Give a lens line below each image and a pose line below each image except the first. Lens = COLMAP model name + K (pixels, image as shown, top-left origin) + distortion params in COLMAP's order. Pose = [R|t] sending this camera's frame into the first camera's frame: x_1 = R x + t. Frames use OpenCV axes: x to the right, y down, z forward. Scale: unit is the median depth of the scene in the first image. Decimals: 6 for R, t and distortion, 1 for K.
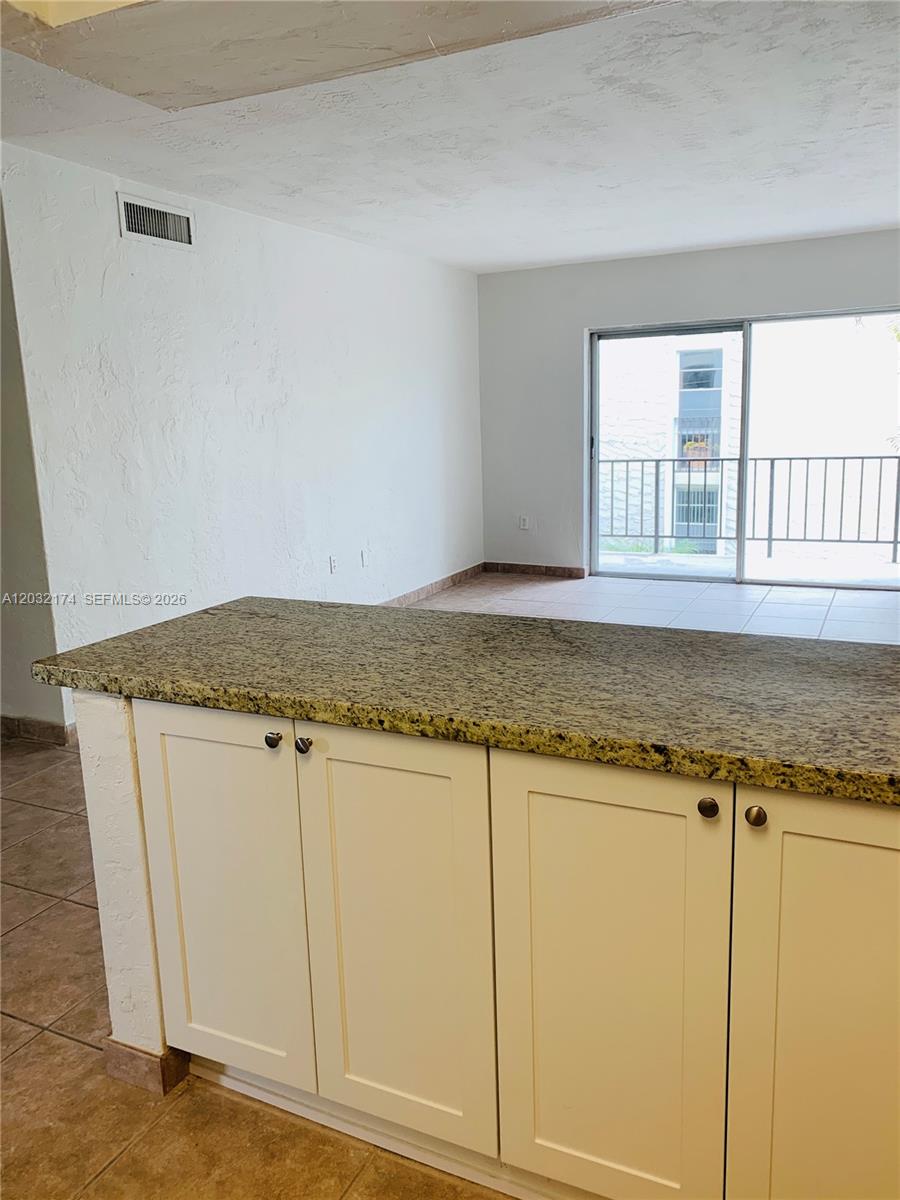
lens RADIAL K [[920.2, 0, 432.1], [0, 920.2, 599.8], [0, 0, 1]] dist [0.025270, -0.038117]
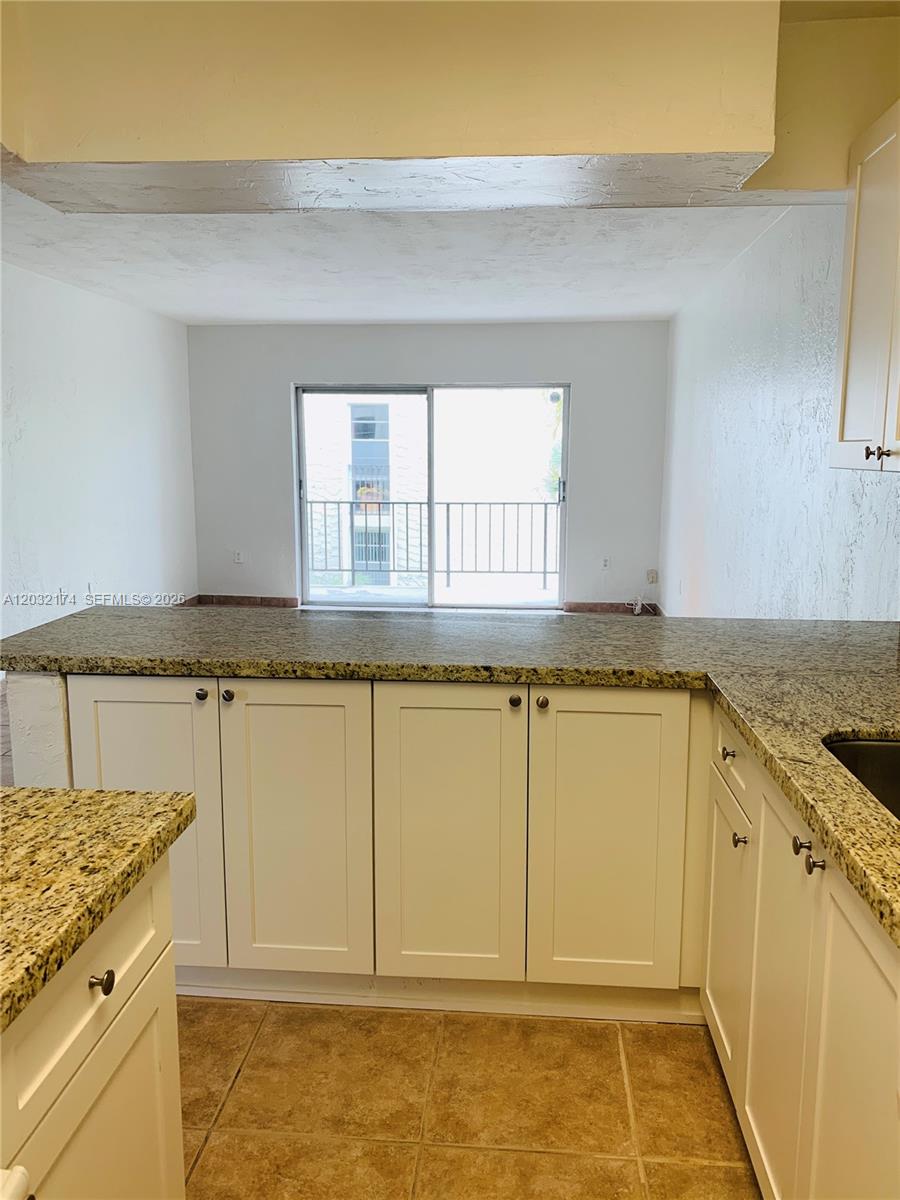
lens RADIAL K [[920.2, 0, 450.0], [0, 920.2, 600.7], [0, 0, 1]] dist [0.025270, -0.038117]
pose [[0.928709, -0.021192, 0.370203, -0.306636], [0.037834, 0.998571, -0.037750, 0.072718], [-0.368874, 0.049065, 0.928184, -0.372033]]
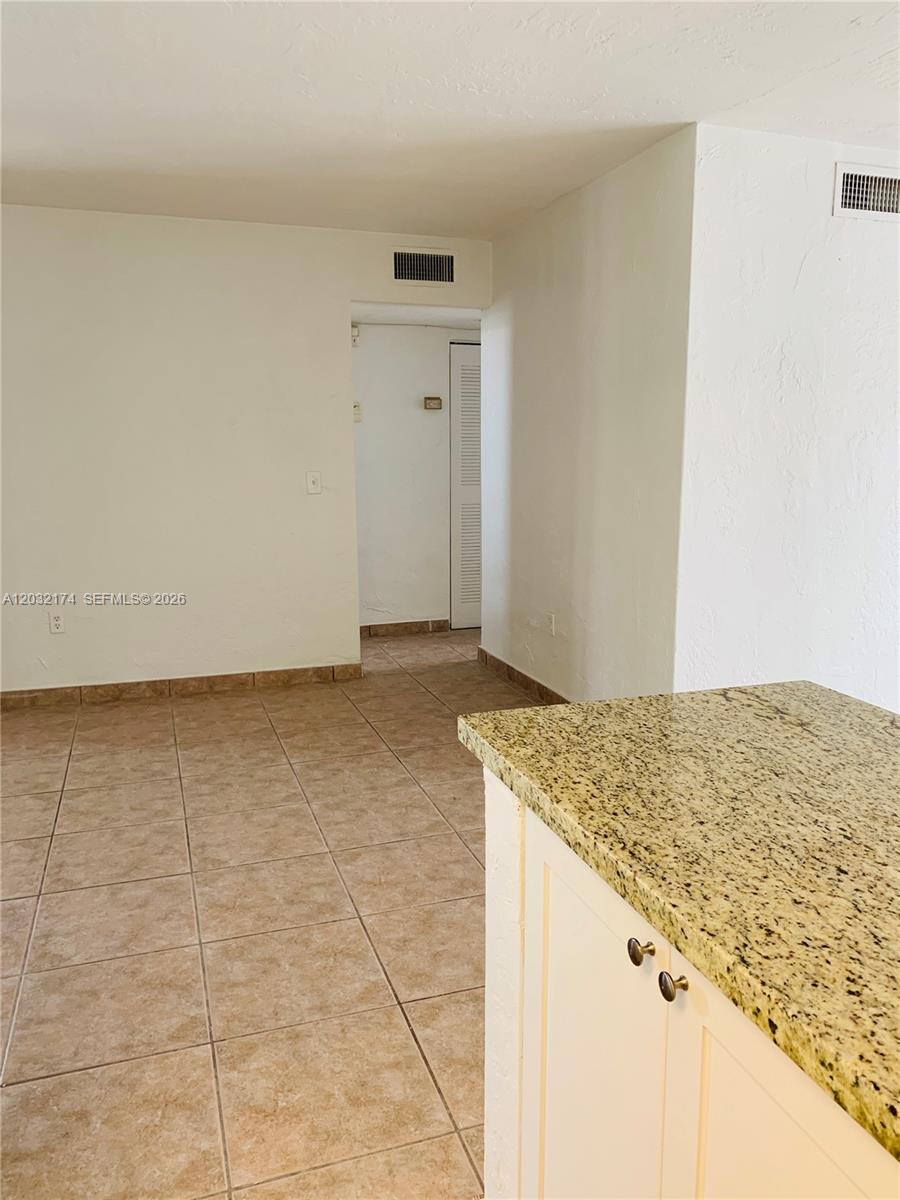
lens RADIAL K [[920.2, 0, 455.0], [0, 920.2, 597.0], [0, 0, 1]] dist [0.025270, -0.038117]
pose [[0.718140, 0.151451, -0.679218, 0.107790], [-0.161995, 0.985599, 0.048490, -0.079991], [0.676781, 0.075208, 0.732333, 0.419171]]
